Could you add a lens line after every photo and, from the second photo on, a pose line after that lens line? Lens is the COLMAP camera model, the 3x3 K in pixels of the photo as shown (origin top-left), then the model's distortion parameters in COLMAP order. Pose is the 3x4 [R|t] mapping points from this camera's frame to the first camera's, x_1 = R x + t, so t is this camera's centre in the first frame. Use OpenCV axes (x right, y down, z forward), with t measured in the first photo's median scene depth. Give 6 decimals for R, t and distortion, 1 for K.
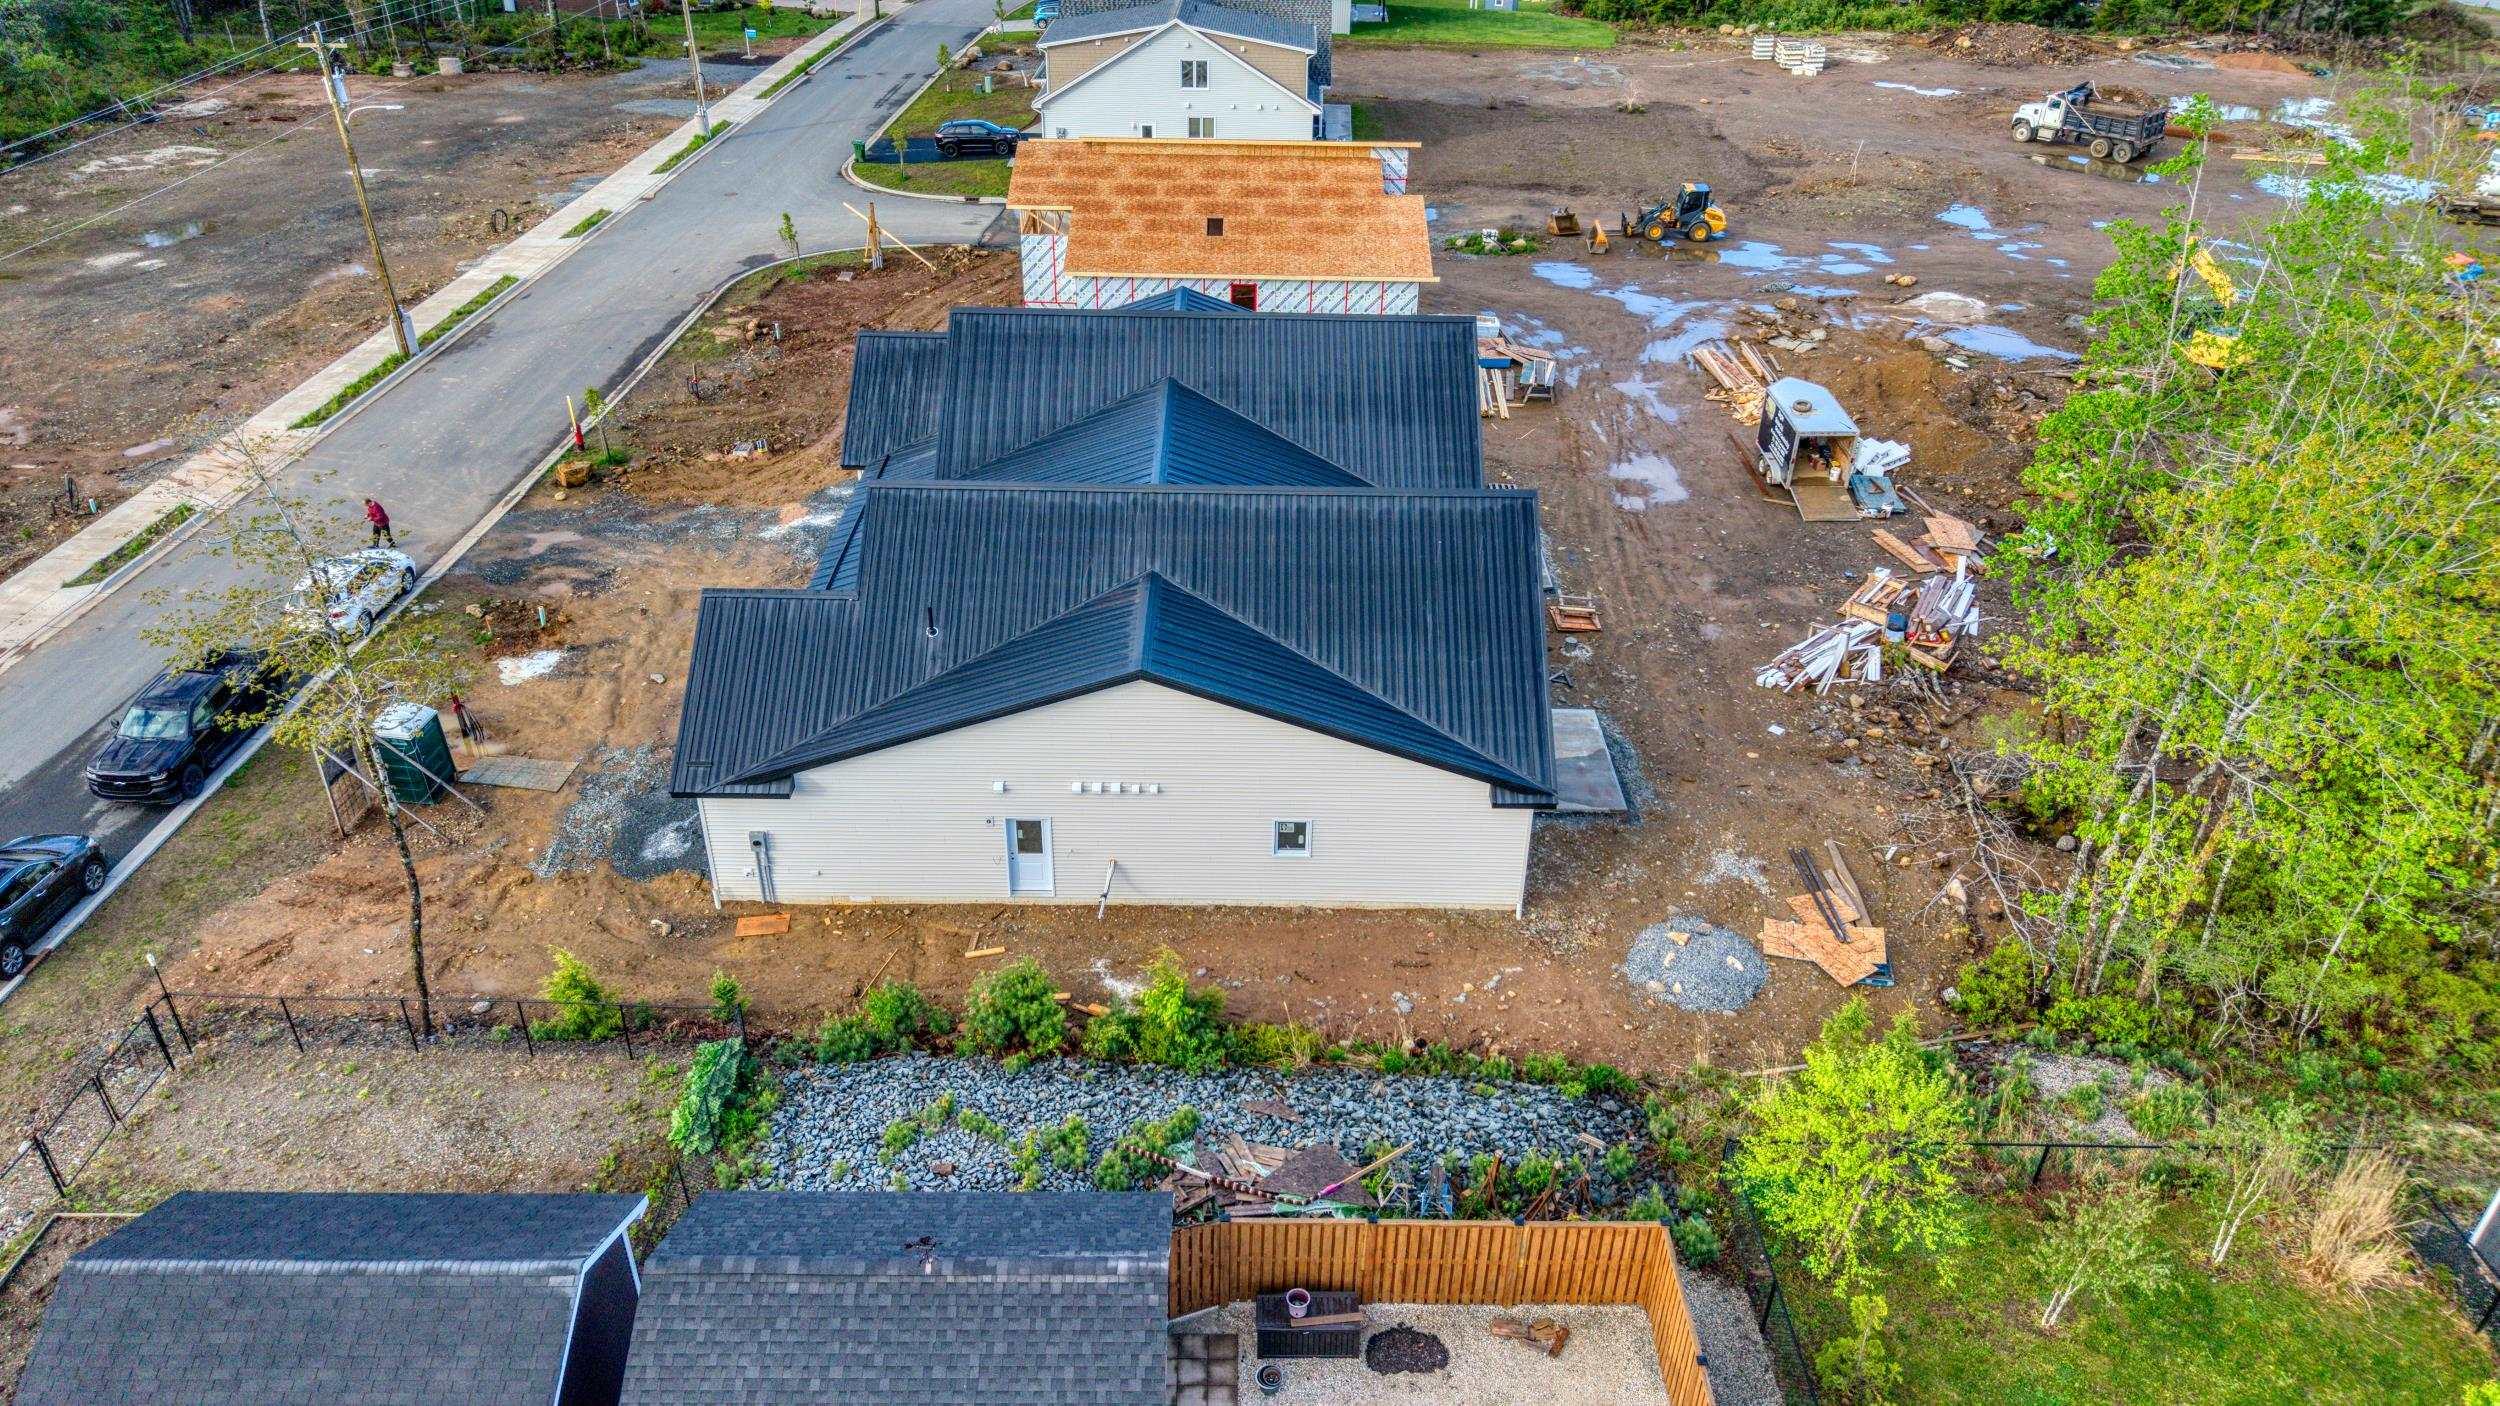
lens RADIAL K [[1671.3, 0, 1250.0], [0, 1671.3, 703.0], [0, 0, 1]] dist [0.034283, -0.048501]
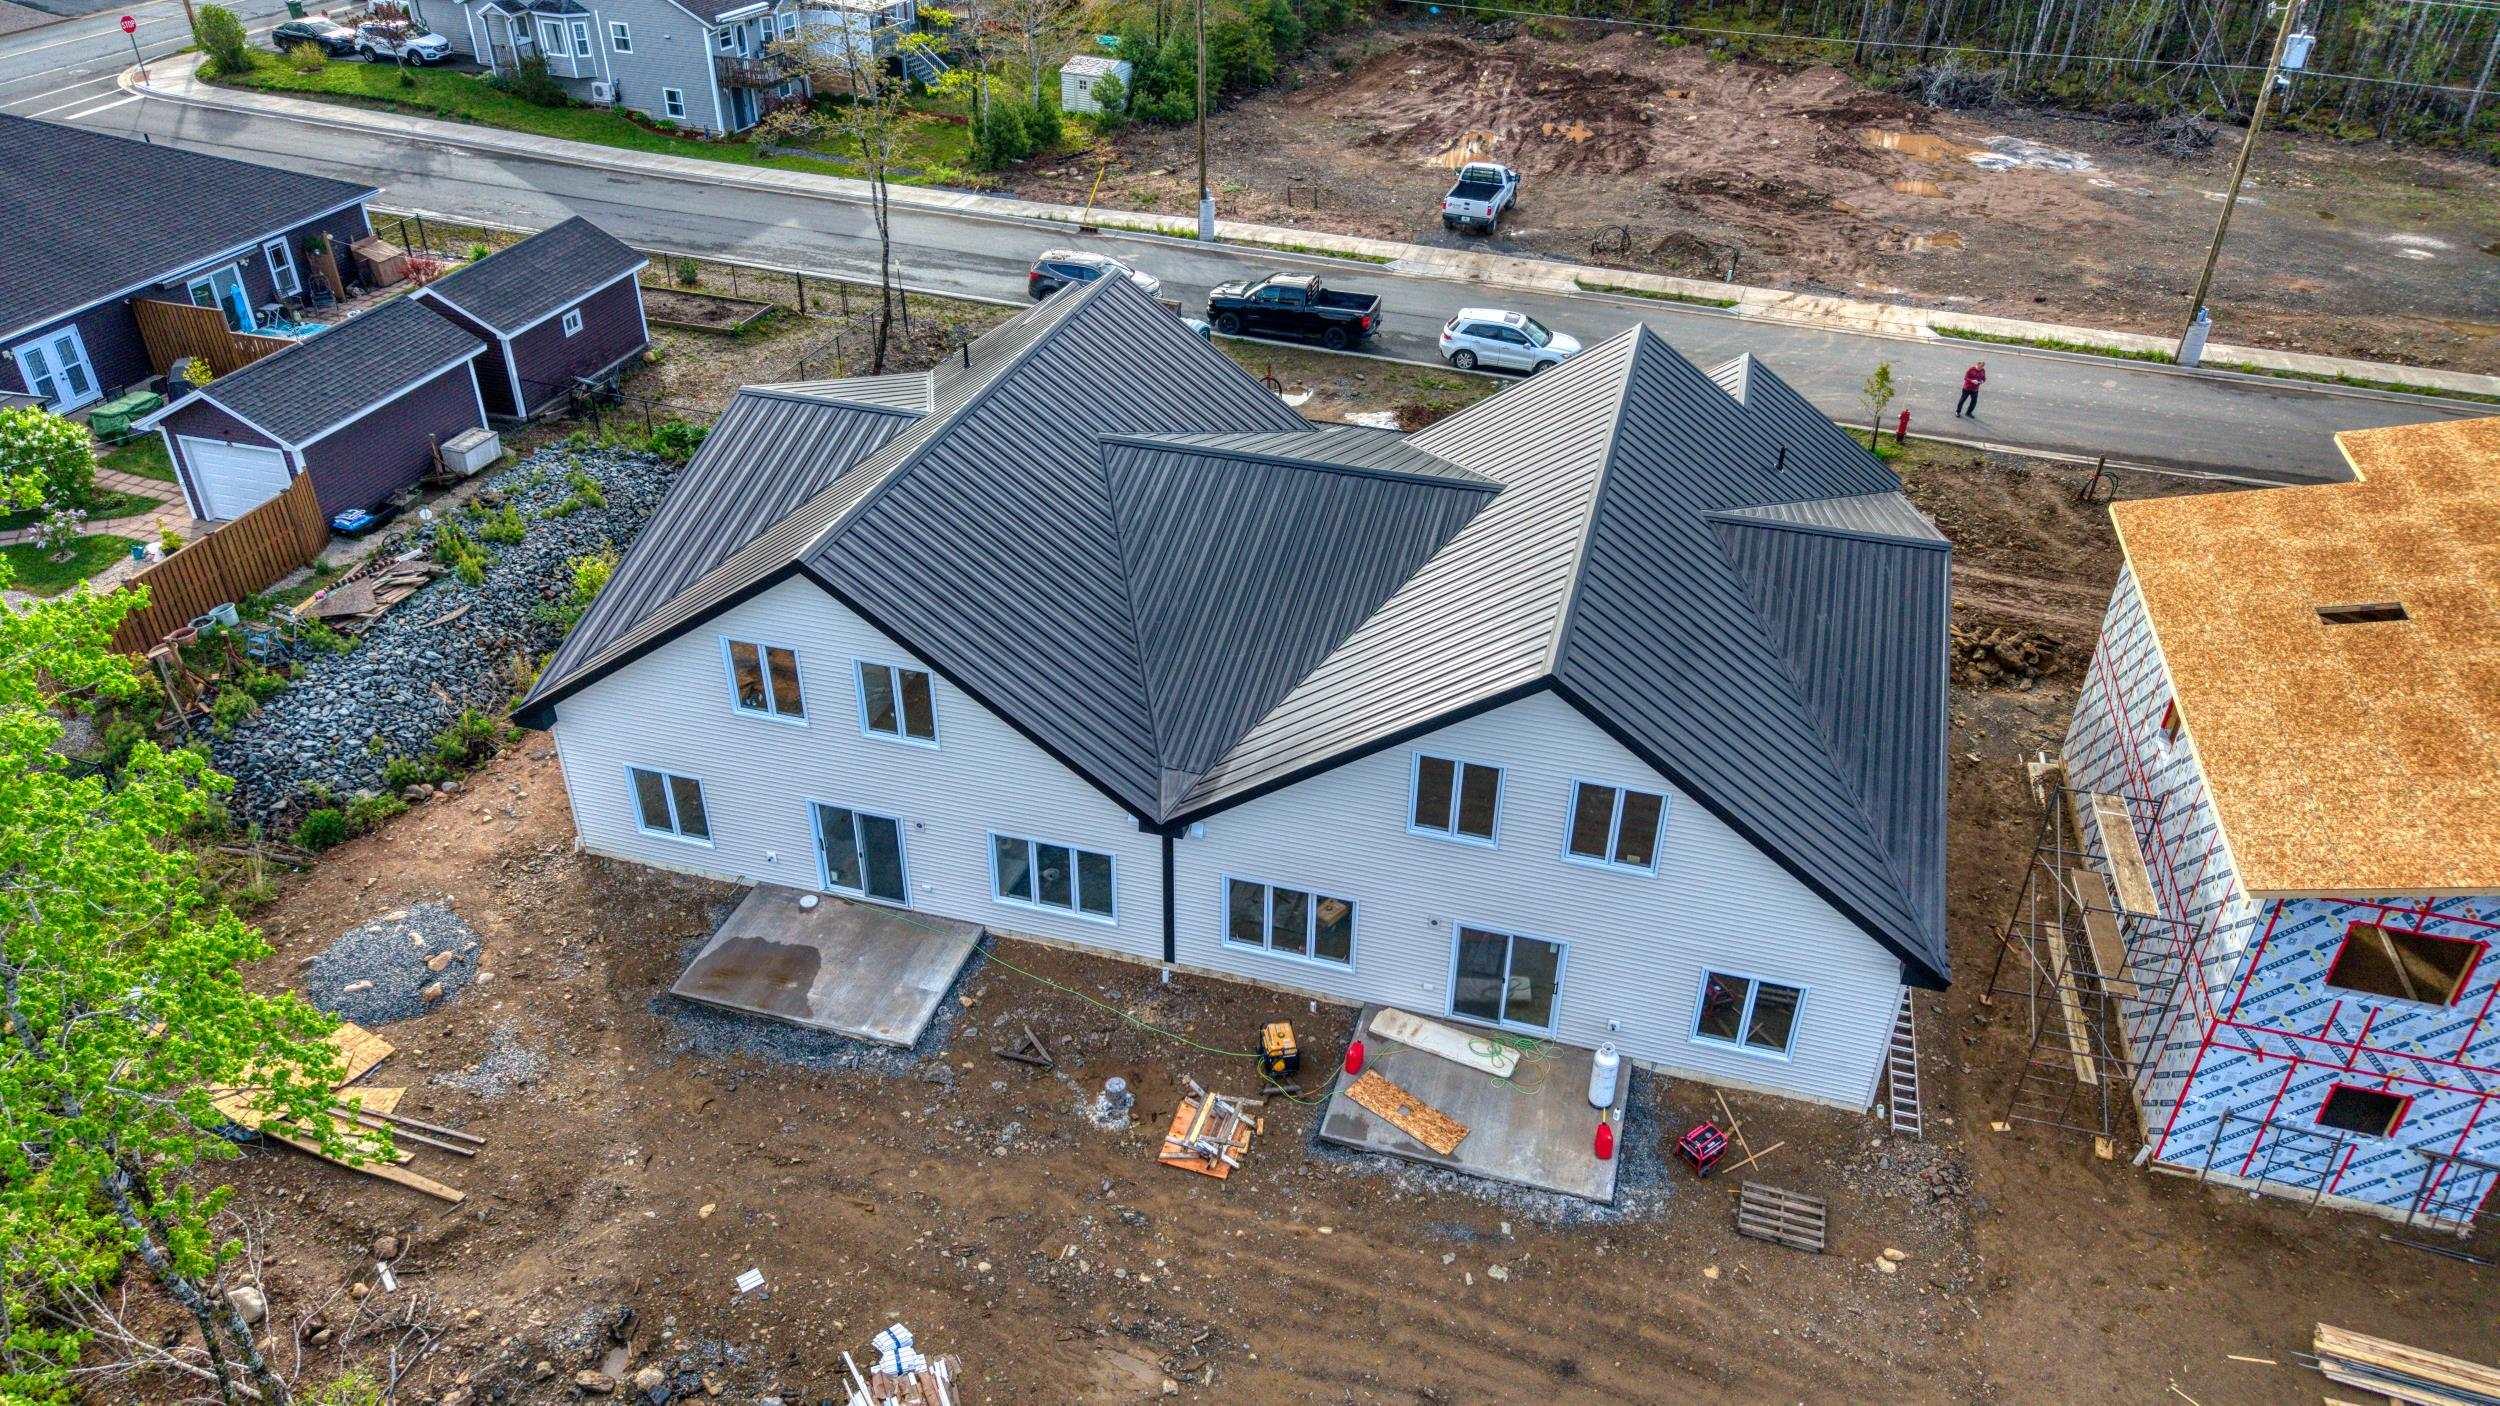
lens RADIAL K [[1671.3, 0, 1250.0], [0, 1671.3, 703.0], [0, 0, 1]] dist [0.034283, -0.048501]
pose [[-0.268512, 0.504011, -0.820899, 0.439876], [-0.517791, 0.643089, 0.564207, -0.354595], [0.812277, 0.576550, 0.088295, 0.682080]]
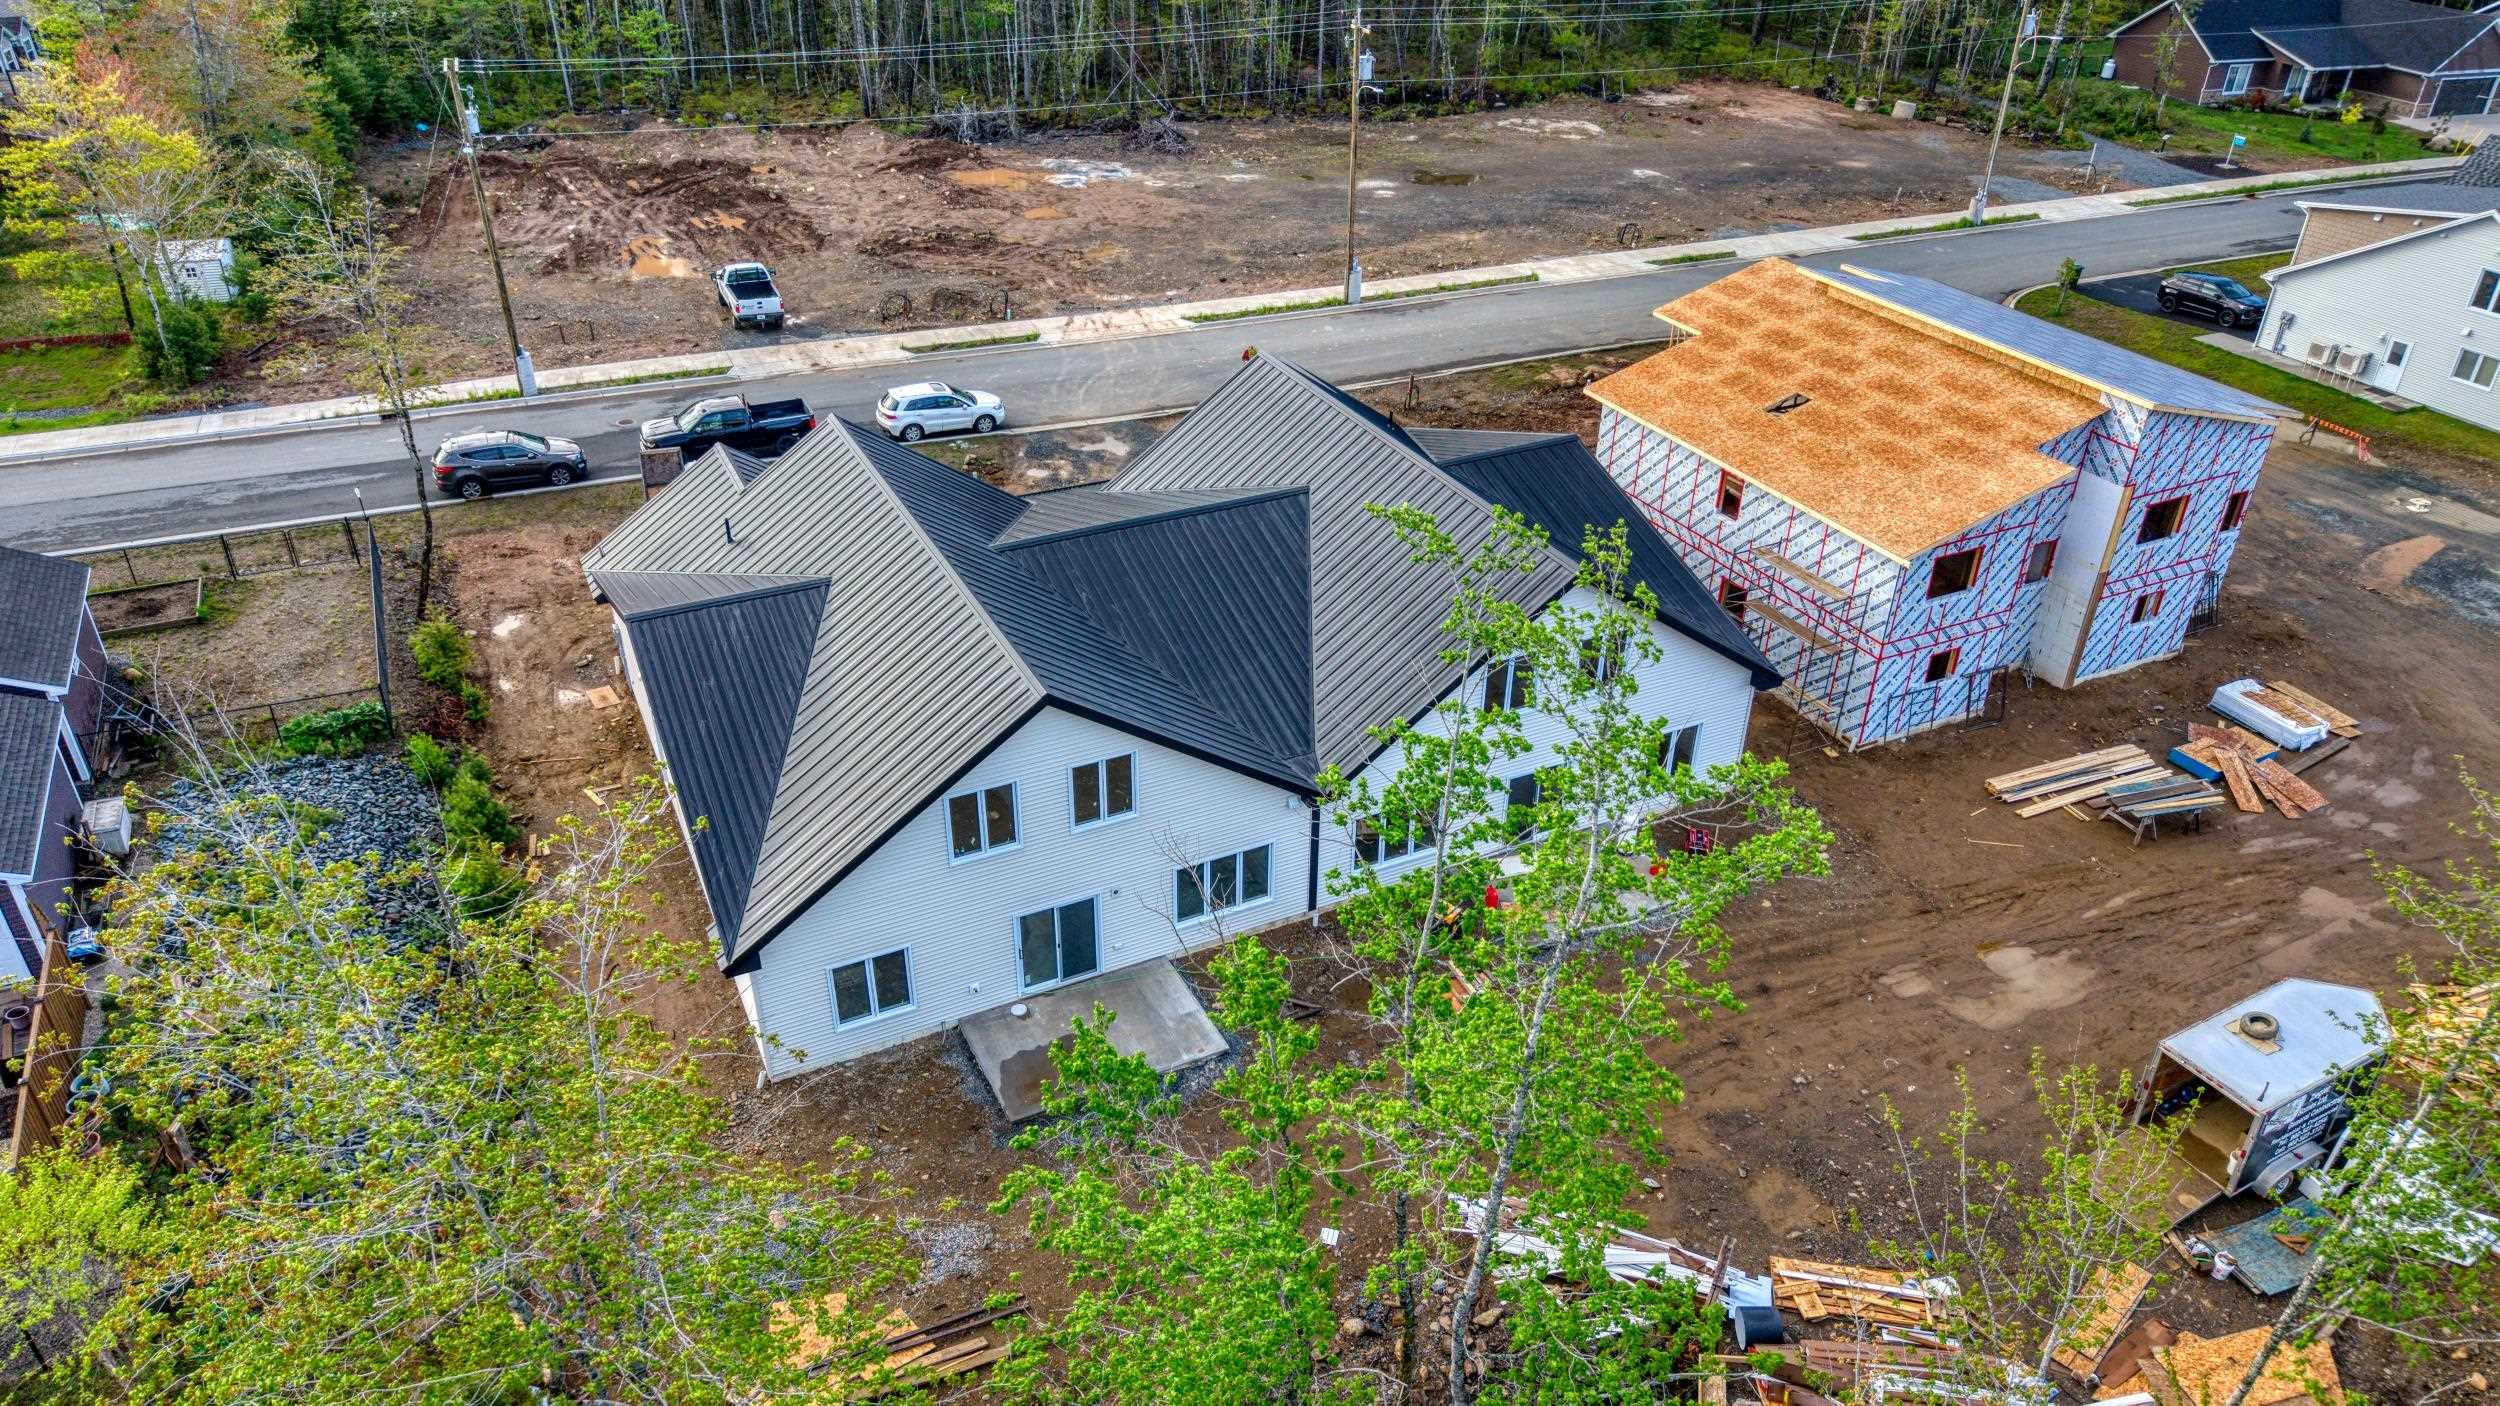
lens RADIAL K [[1671.3, 0, 1250.0], [0, 1671.3, 703.0], [0, 0, 1]] dist [0.034283, -0.048501]
pose [[0.448048, 0.453083, -0.770693, 0.505495], [-0.472969, 0.851673, 0.225727, -0.213142], [0.758652, 0.263378, 0.595885, 0.360545]]
